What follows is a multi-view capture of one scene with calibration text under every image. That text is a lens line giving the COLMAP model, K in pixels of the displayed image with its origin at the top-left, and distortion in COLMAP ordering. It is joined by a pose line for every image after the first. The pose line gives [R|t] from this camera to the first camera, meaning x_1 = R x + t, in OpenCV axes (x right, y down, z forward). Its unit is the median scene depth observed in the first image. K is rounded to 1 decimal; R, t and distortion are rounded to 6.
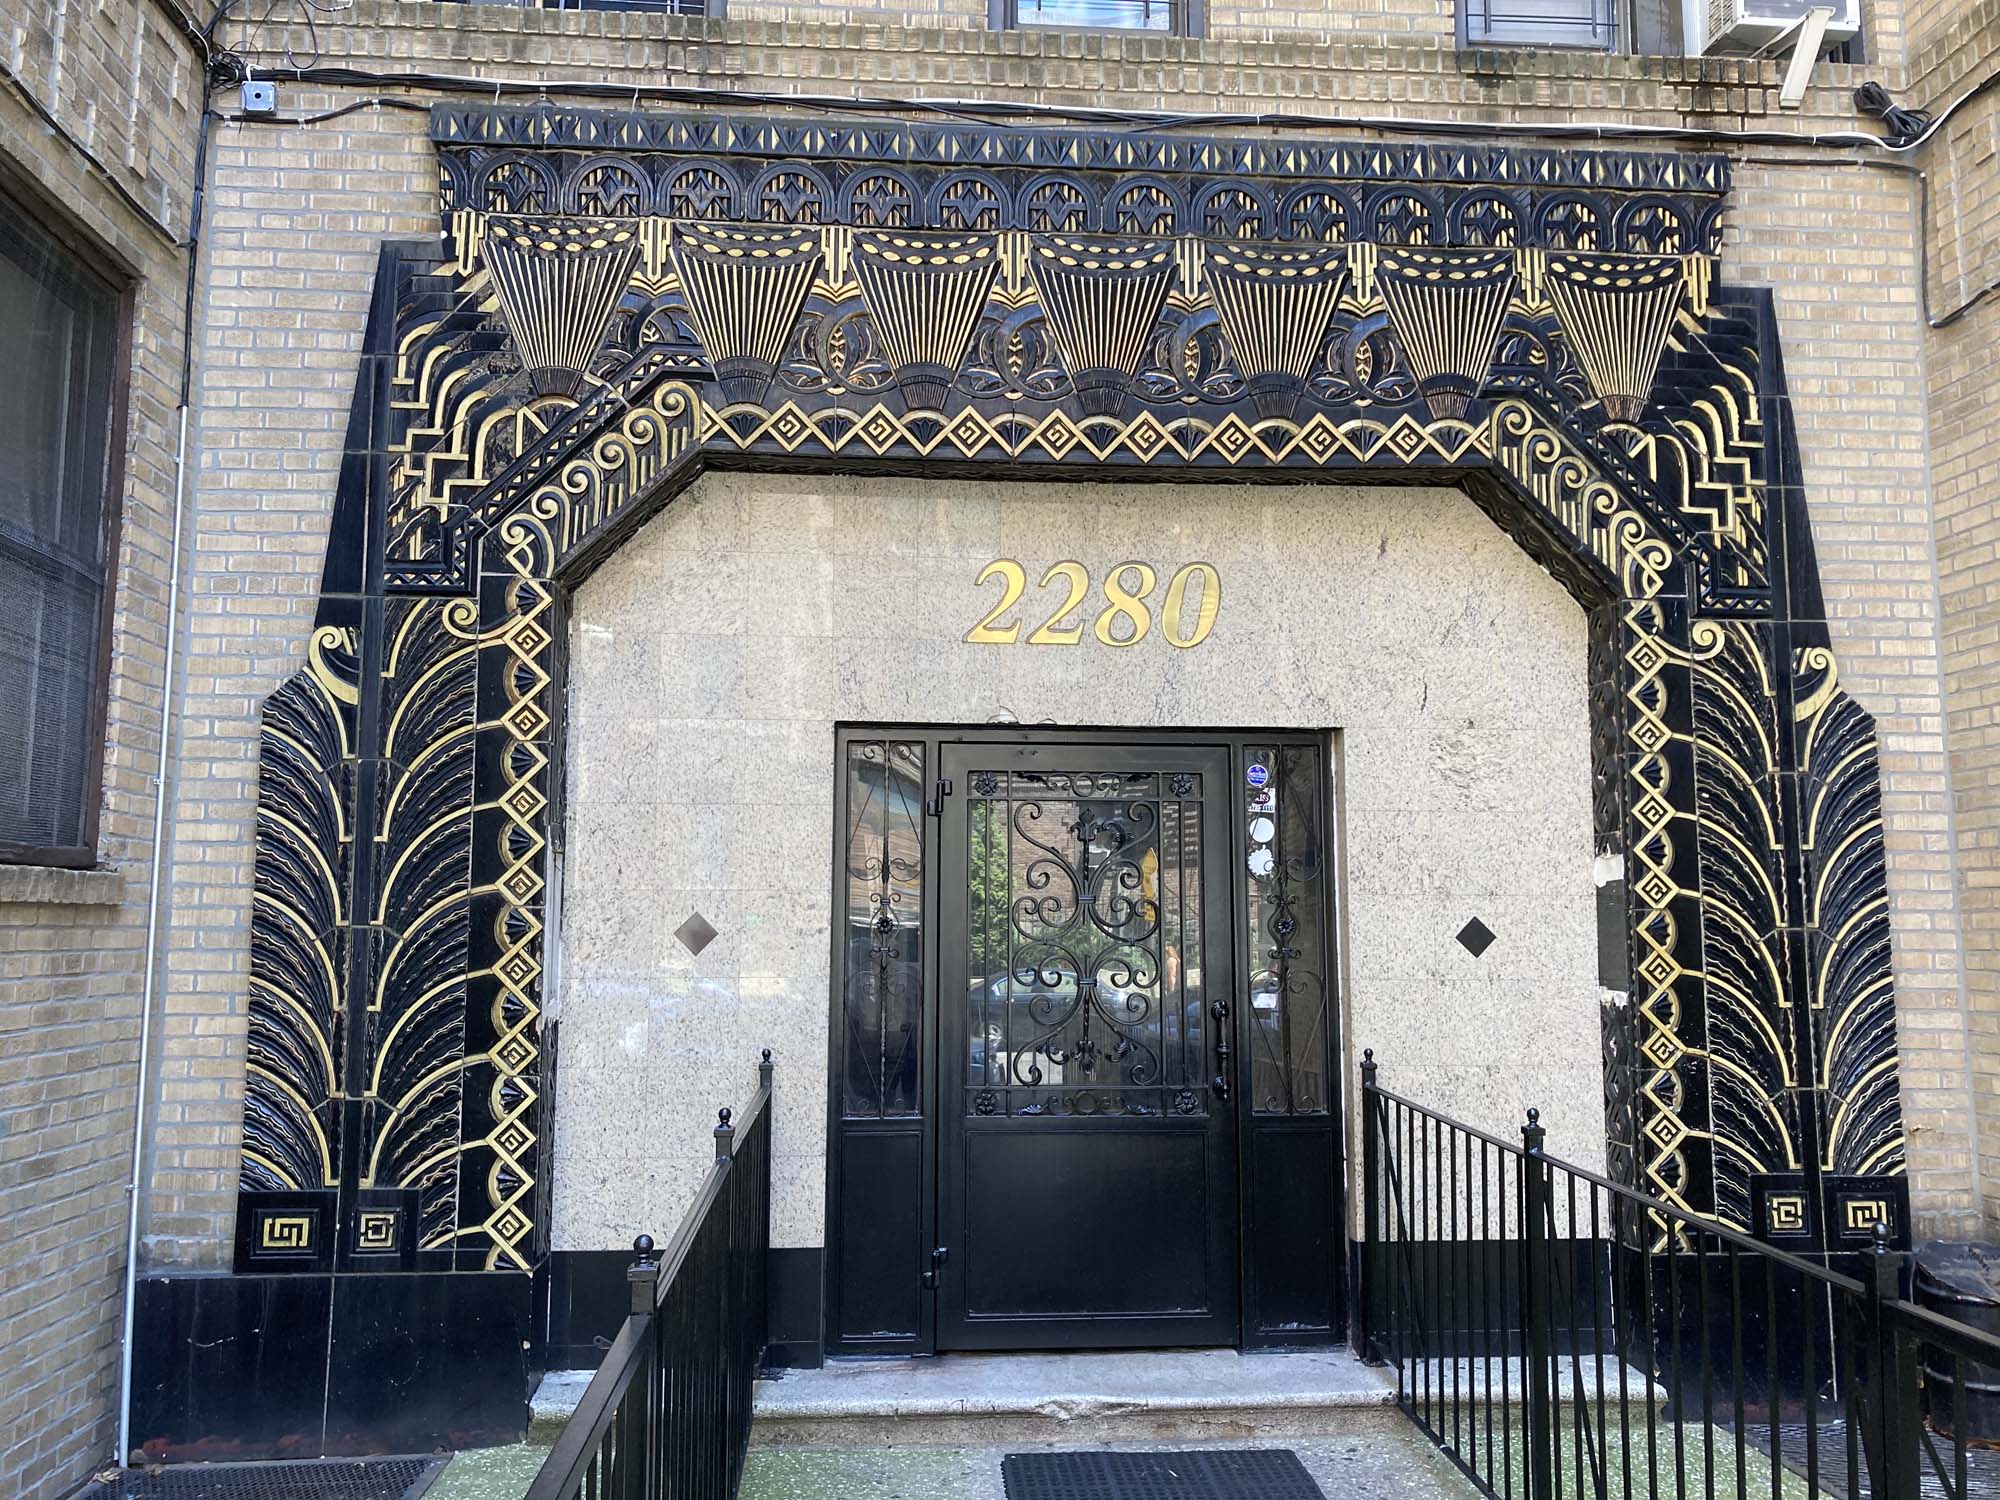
lens RADIAL K [[1636.1, 0, 1004.7], [0, 1636.1, 747.6], [0, 0, 1]] dist [0.017312, -0.000495]
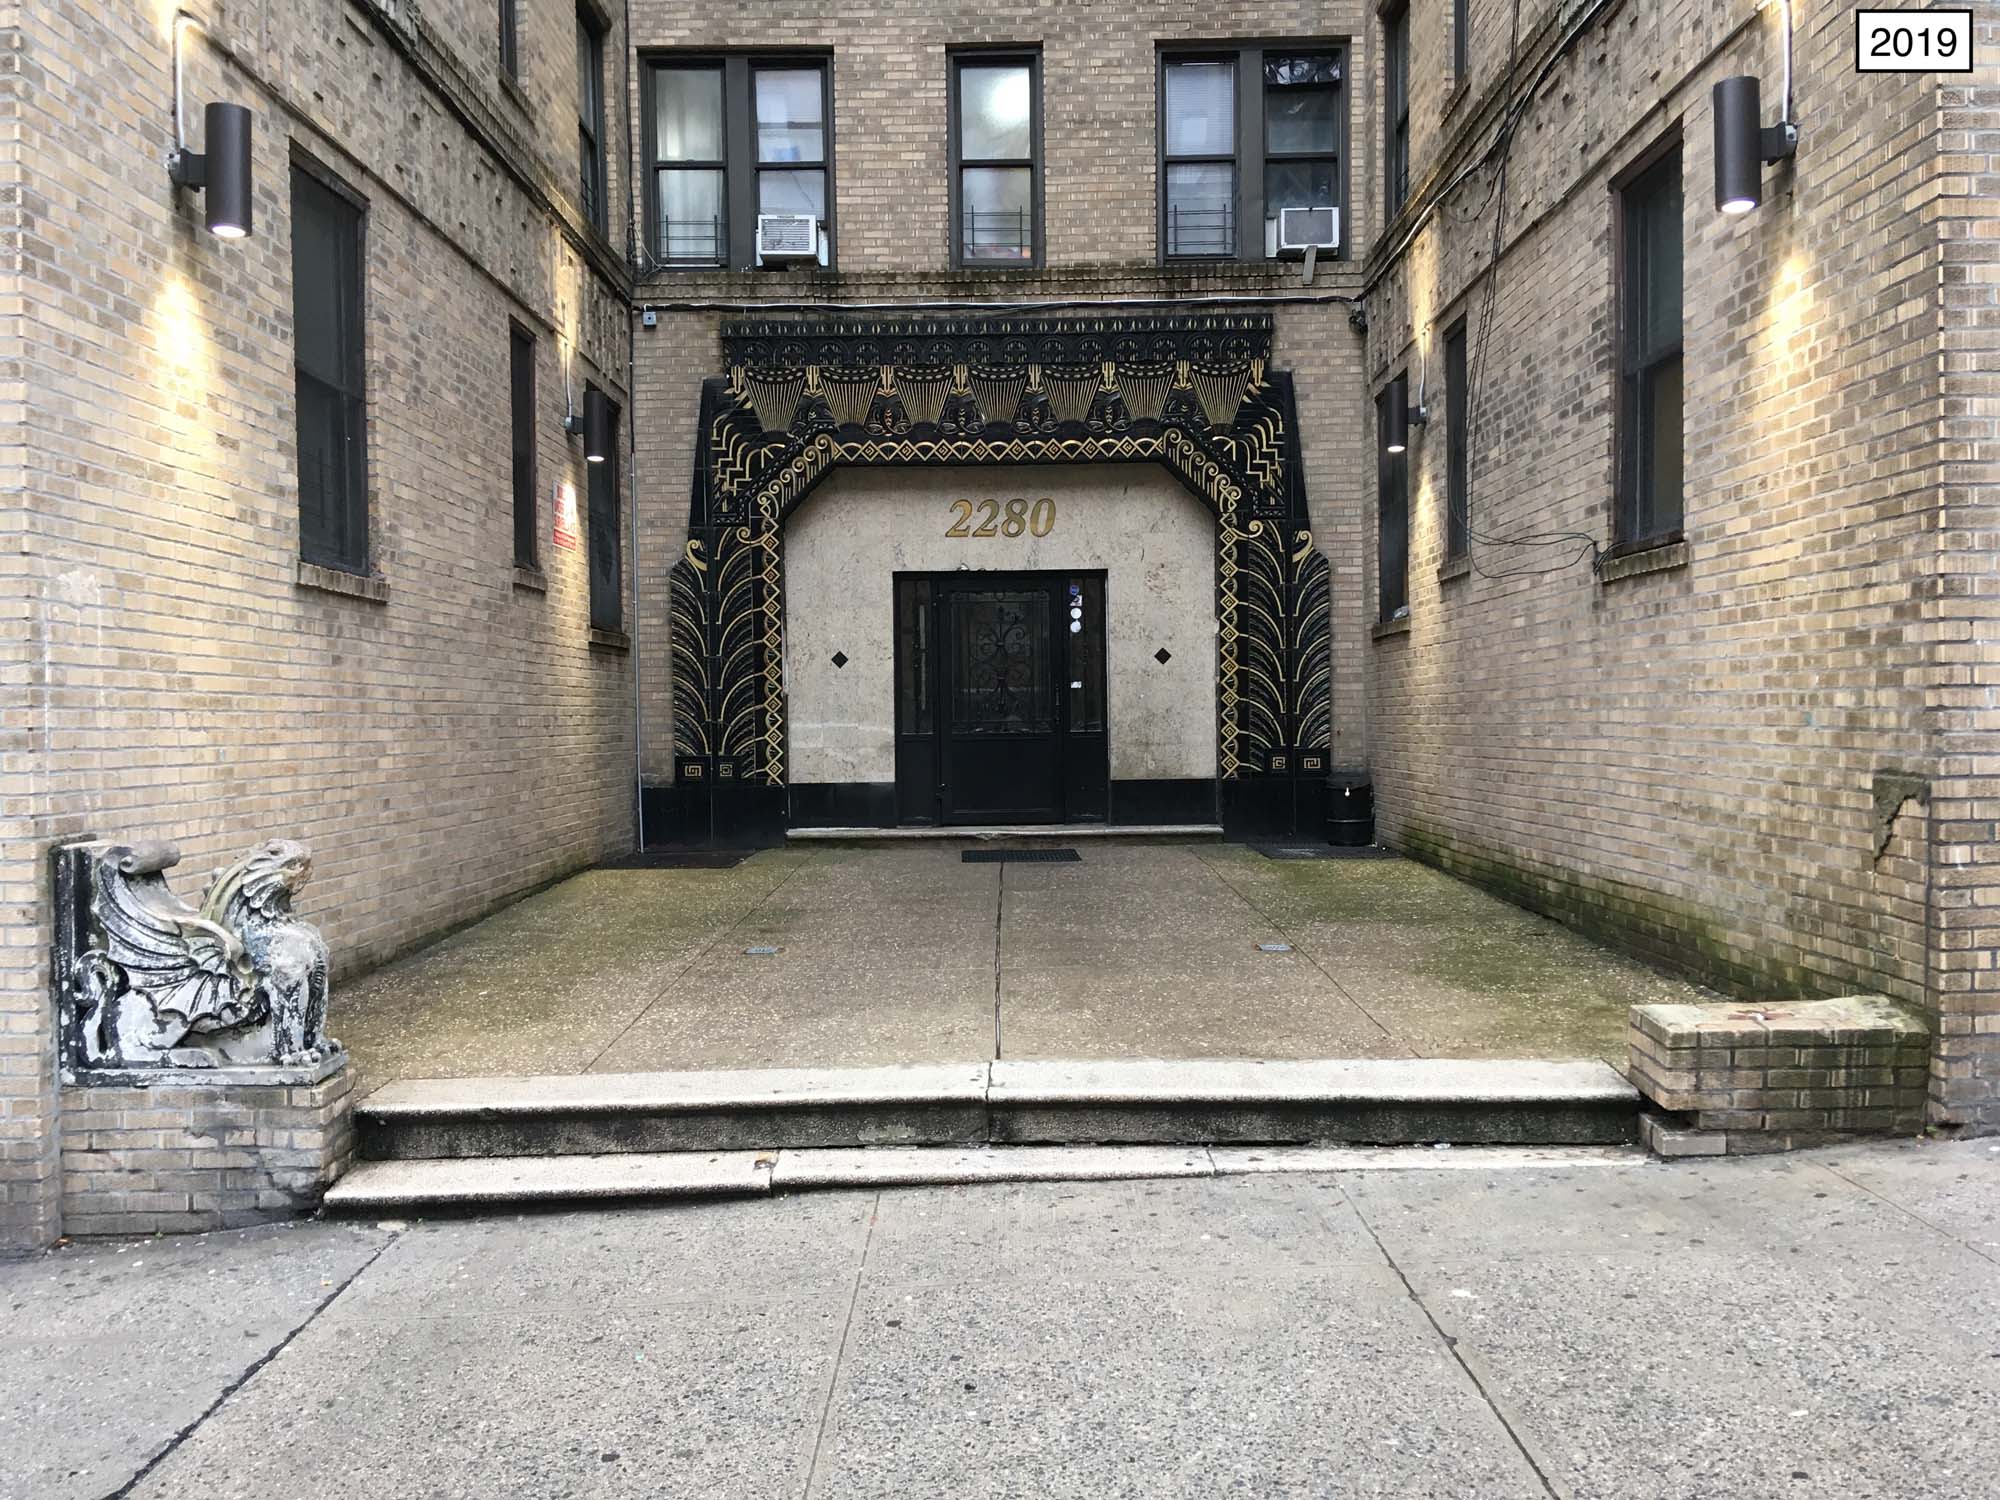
lens RADIAL K [[1689.5, 0, 1002.4], [0, 1689.5, 754.9], [0, 0, 1]] dist [0.089086, 0.001898]
pose [[0.996818, -0.013758, -0.078511, 0.254394], [0.023597, 0.991774, 0.125808, -0.059202], [0.076135, -0.127260, 0.988943, -1.524211]]
